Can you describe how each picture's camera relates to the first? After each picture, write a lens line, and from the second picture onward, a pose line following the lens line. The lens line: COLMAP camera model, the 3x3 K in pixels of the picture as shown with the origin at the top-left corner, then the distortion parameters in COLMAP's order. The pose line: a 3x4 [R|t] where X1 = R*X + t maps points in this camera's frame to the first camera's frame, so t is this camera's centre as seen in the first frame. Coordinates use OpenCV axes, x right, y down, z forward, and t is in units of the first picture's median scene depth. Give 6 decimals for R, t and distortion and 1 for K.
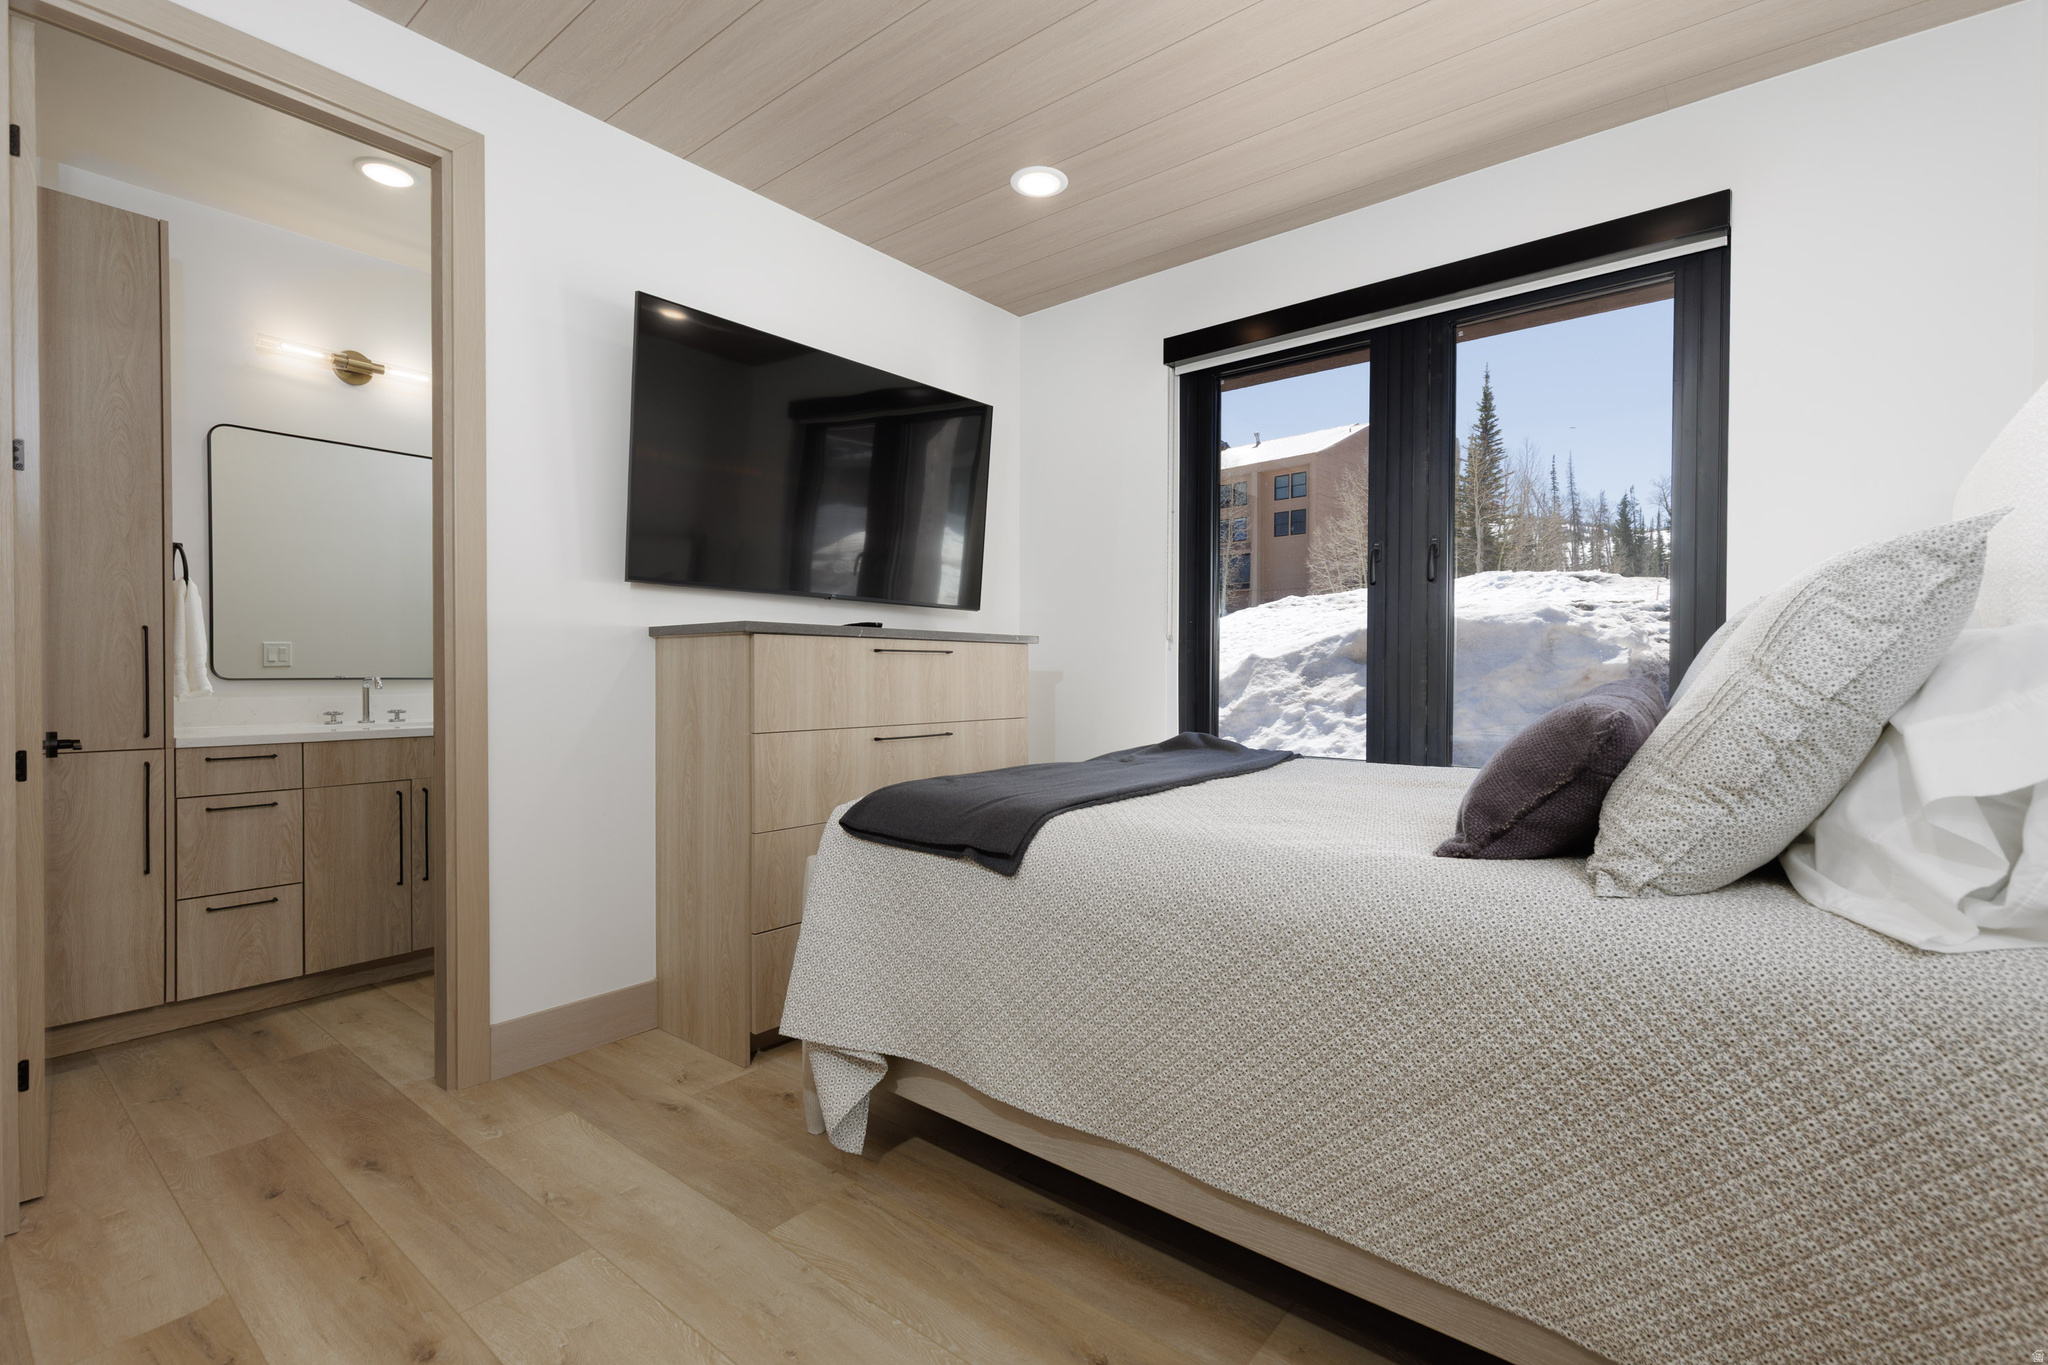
lens RADIAL K [[913.6, 0, 1024.2], [0, 913.6, 676.1], [0, 0, 1]] dist [0.011134, -0.002004]
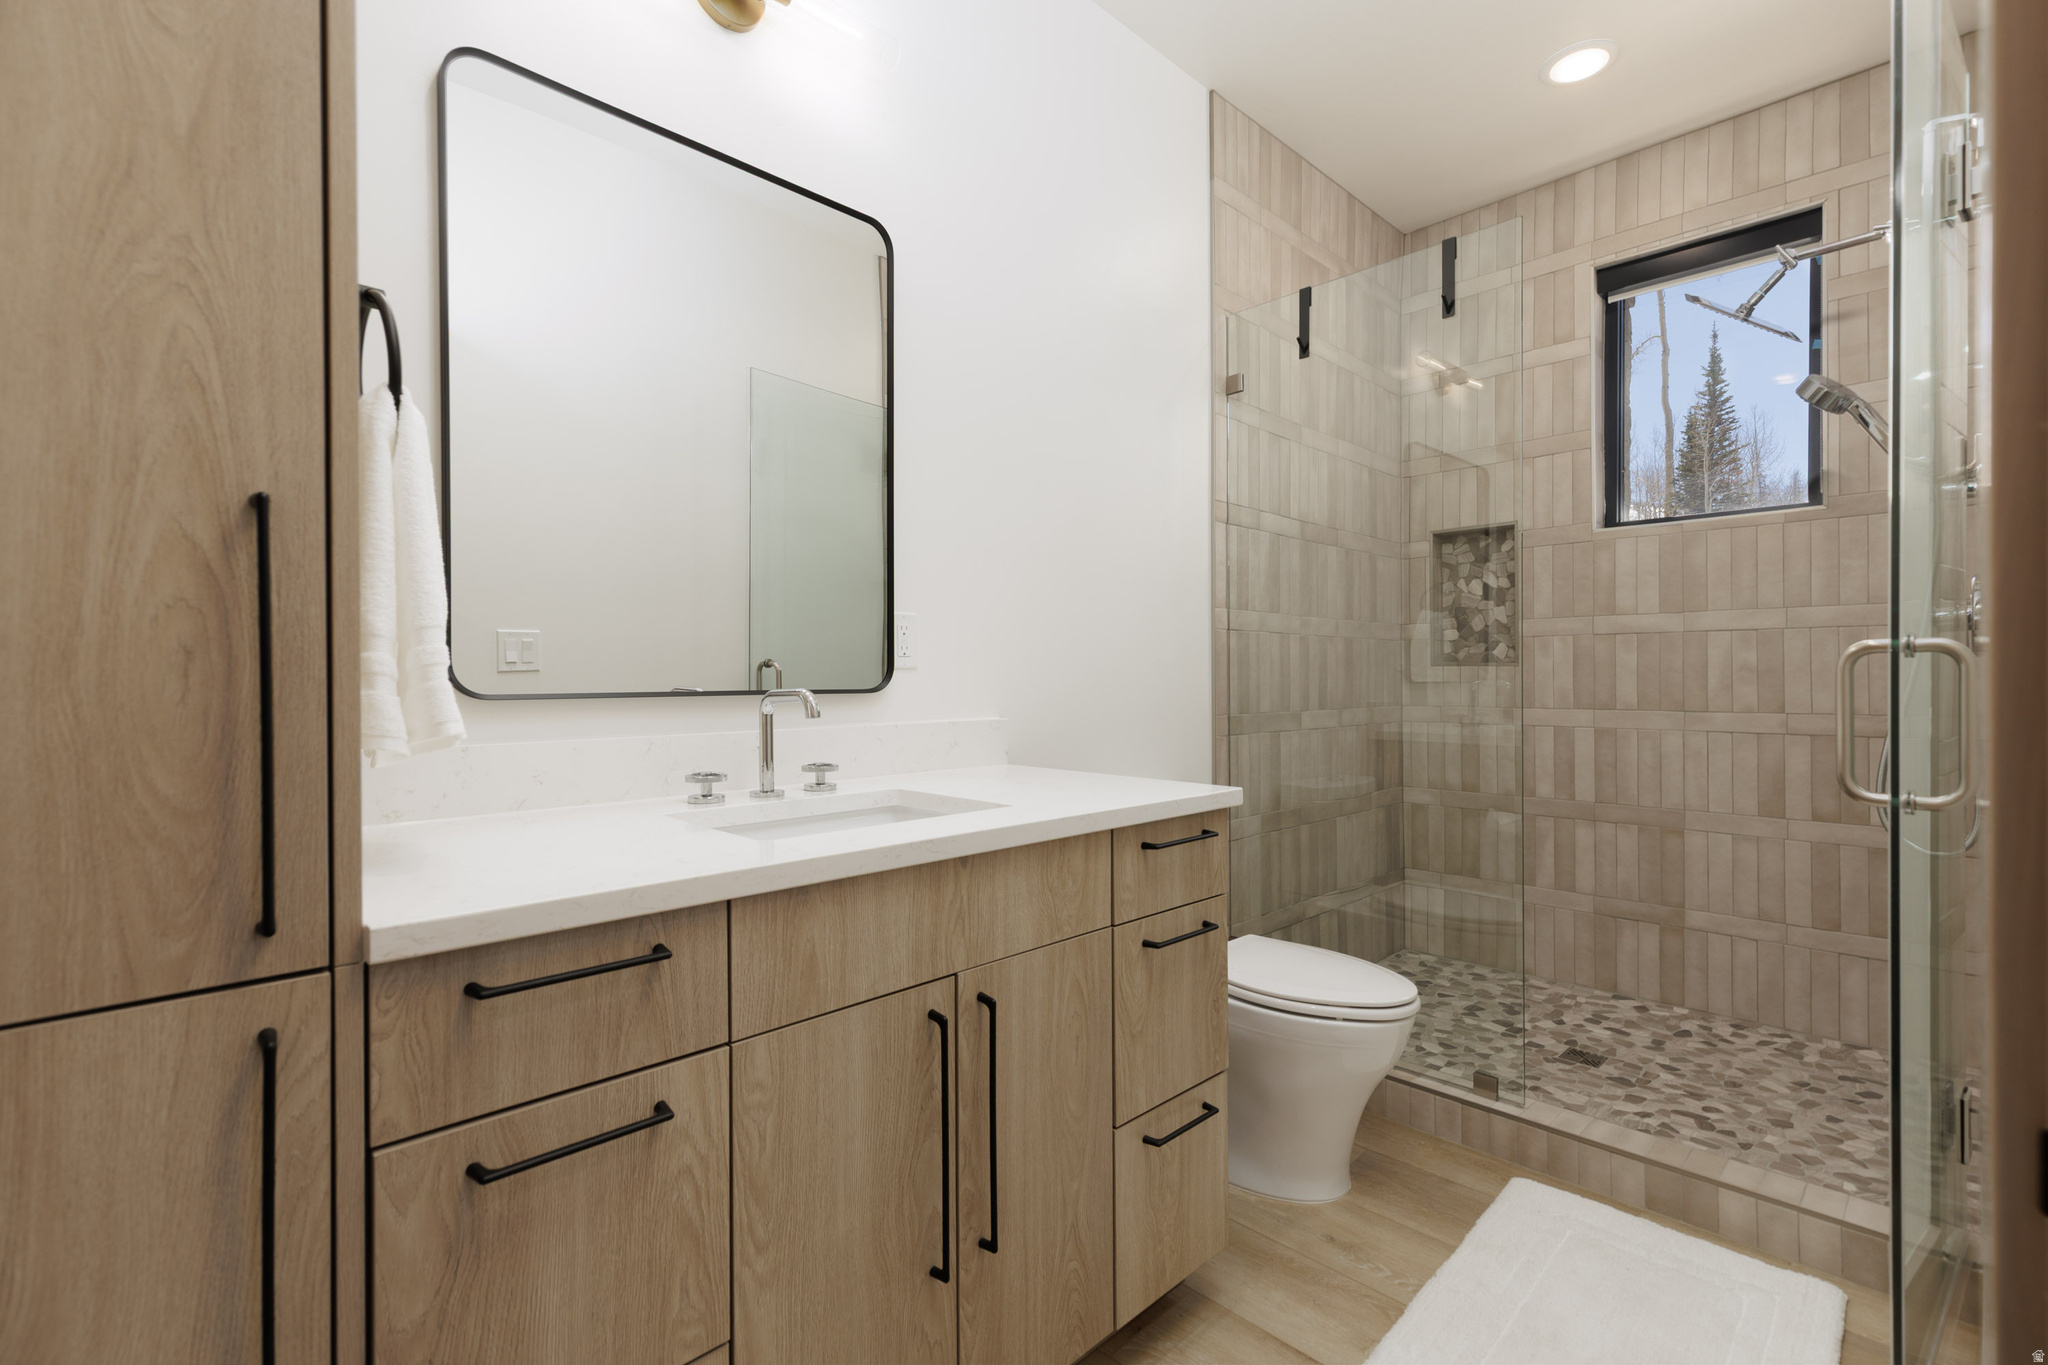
lens RADIAL K [[913.6, 0, 1022.7], [0, 913.6, 680.6], [0, 0, 1]] dist [0.011134, -0.002004]
pose [[0.991964, -0.005928, -0.126379, -0.643352], [0.005767, 0.999982, -0.001639, -0.001721], [0.126387, 0.000897, 0.991981, 0.699101]]
